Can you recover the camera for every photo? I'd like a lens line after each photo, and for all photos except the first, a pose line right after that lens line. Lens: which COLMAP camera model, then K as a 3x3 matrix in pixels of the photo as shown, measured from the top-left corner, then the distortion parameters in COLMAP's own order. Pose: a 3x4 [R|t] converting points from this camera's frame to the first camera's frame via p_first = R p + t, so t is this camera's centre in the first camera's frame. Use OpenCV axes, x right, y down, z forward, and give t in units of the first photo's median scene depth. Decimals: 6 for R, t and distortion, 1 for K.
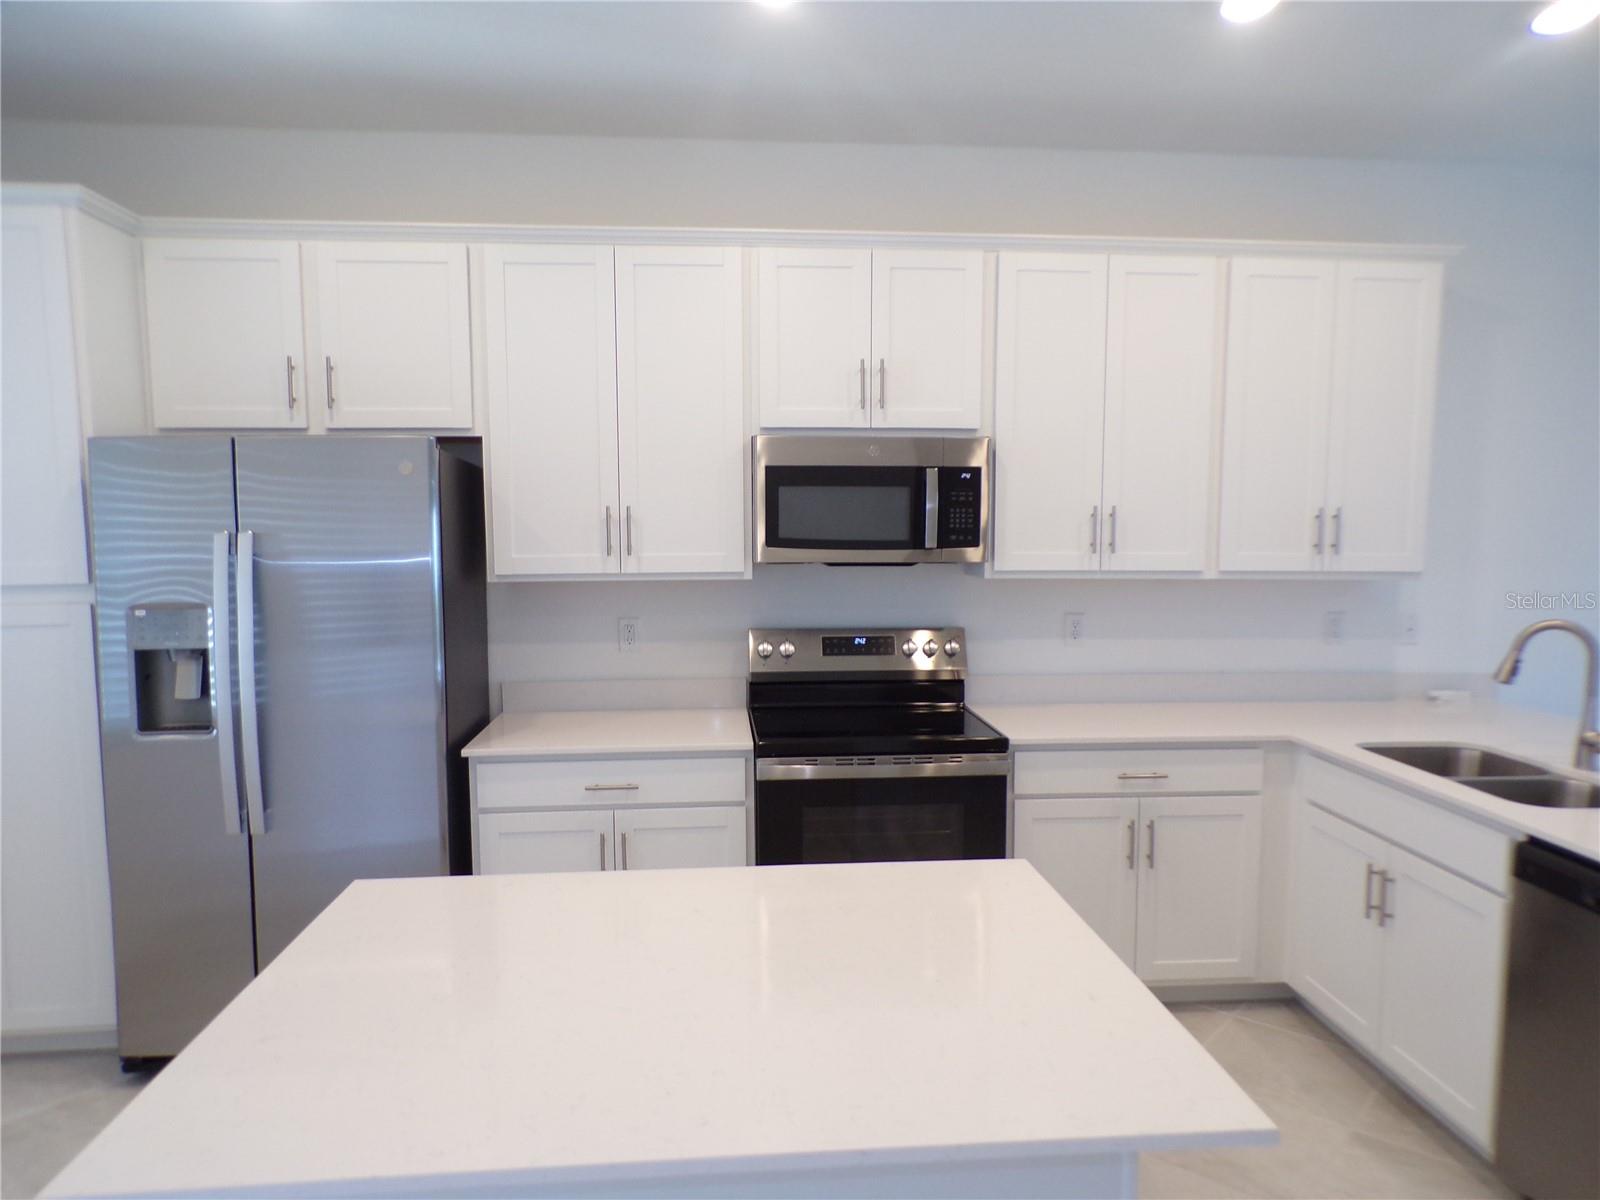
lens RADIAL K [[1058.0, 0, 799.6], [0, 1058.0, 626.5], [0, 0, 1]] dist [-0.004016, 0.001420]
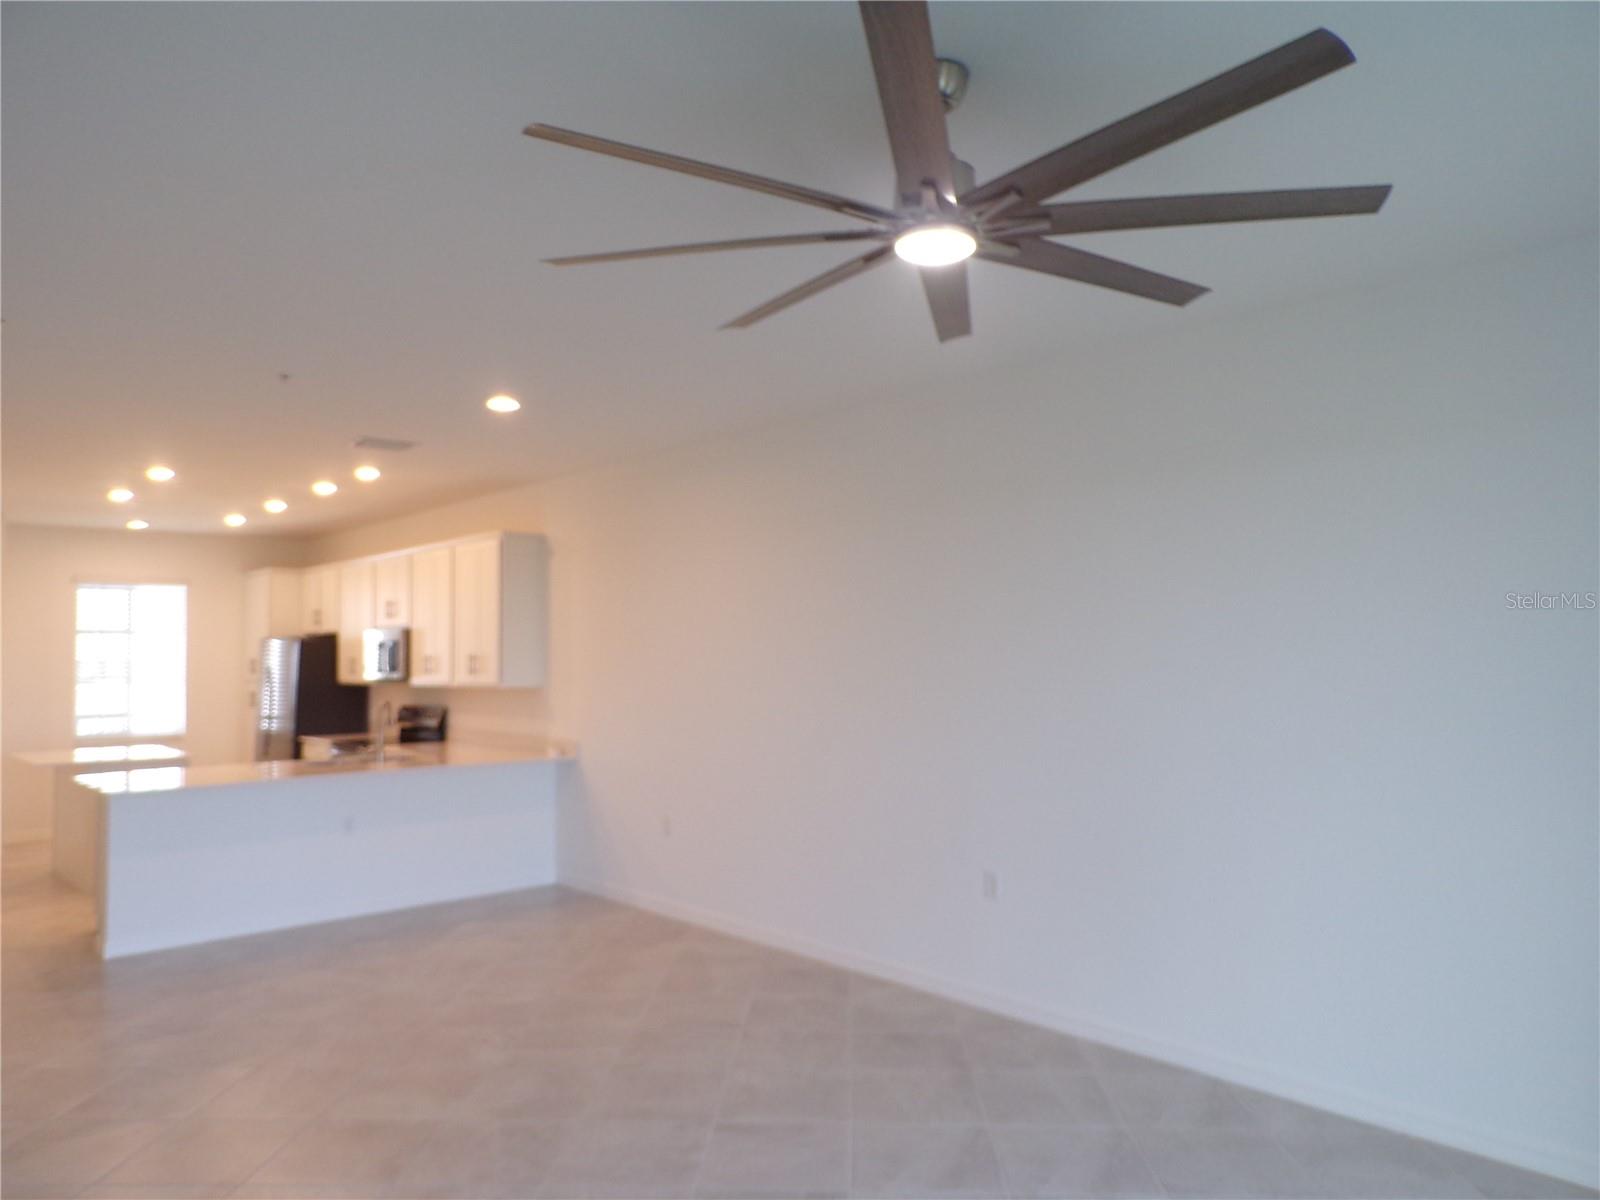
lens RADIAL K [[1094.5, 0, 804.3], [0, 1094.5, 597.2], [0, 0, 1]] dist [-0.004175, -0.000649]
pose [[0.618254, -0.049370, -0.784427, 2.811662], [-0.068878, 0.990783, -0.116644, -0.015027], [0.782955, 0.126145, 0.609155, 0.154719]]
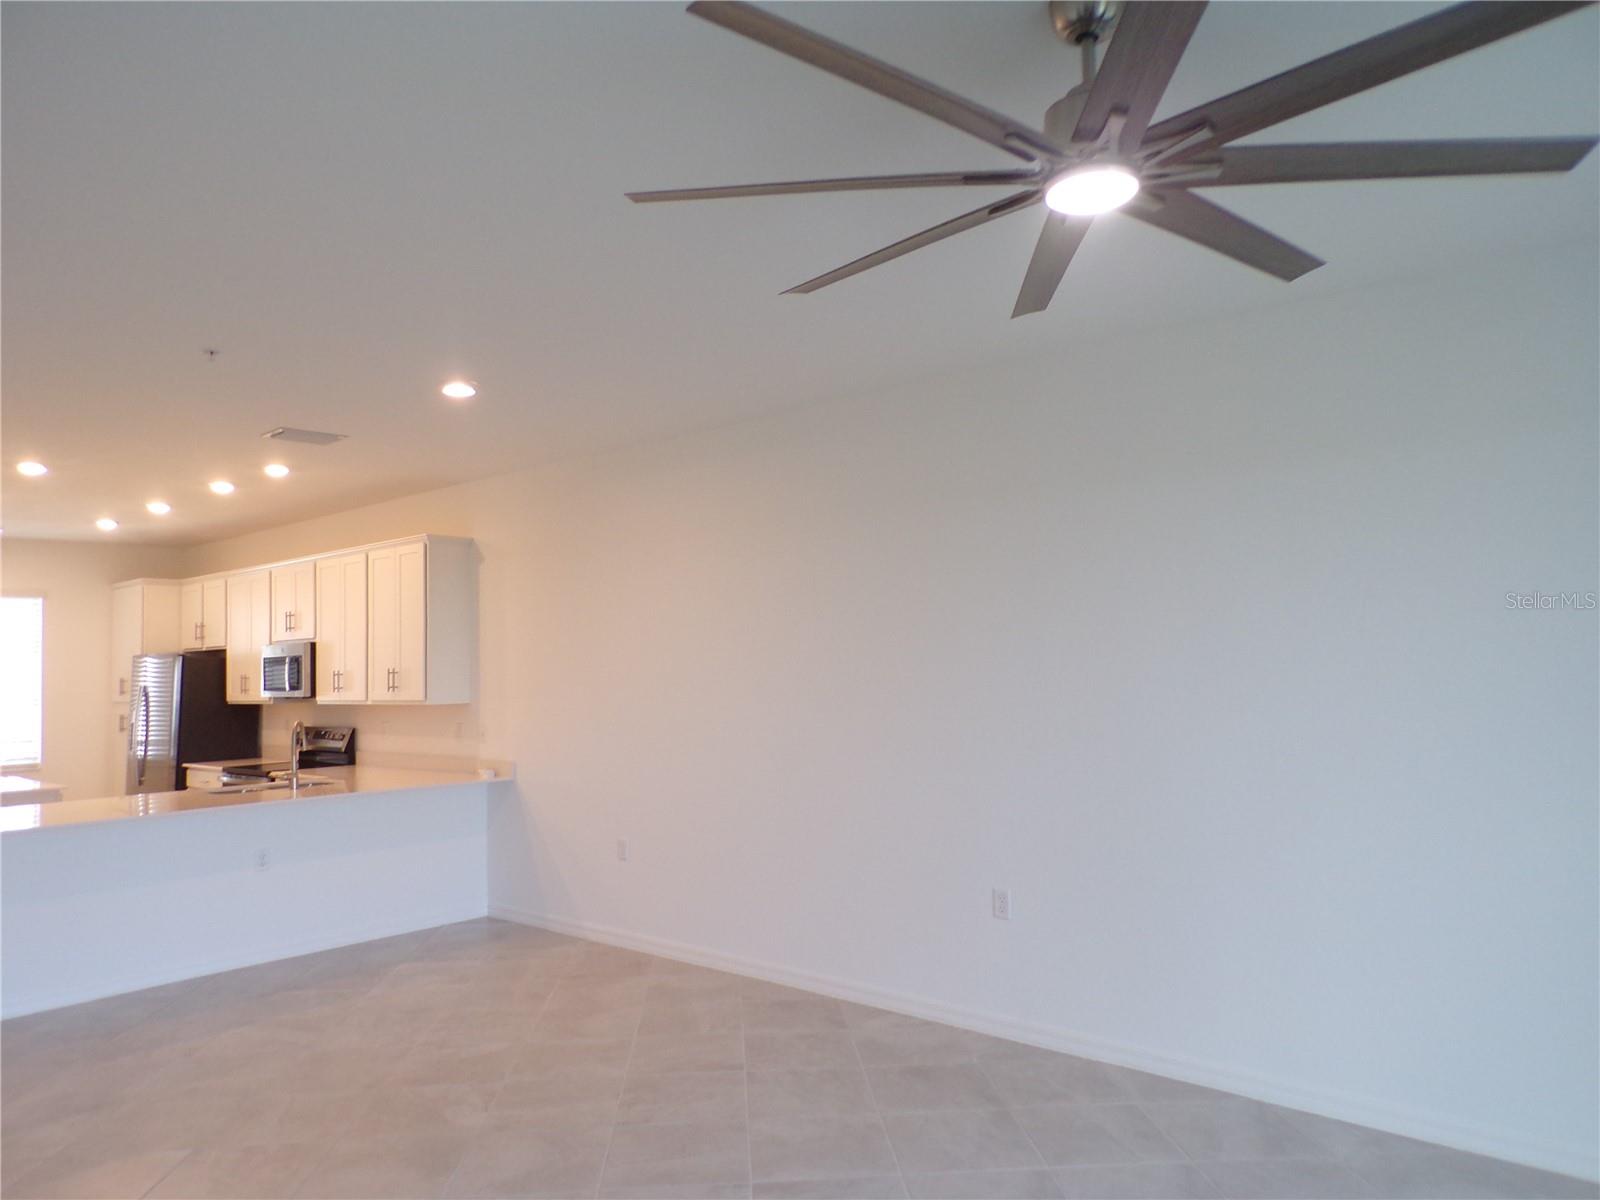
lens RADIAL K [[1097.8, 0, 800.0], [0, 1097.8, 603.4], [0, 0, 1]] dist [0.001543, -0.001700]
pose [[0.701968, -0.057981, -0.709844, 2.630797], [-0.049998, 0.990210, -0.130325, -0.004792], [0.710451, 0.126975, 0.692197, 0.098502]]
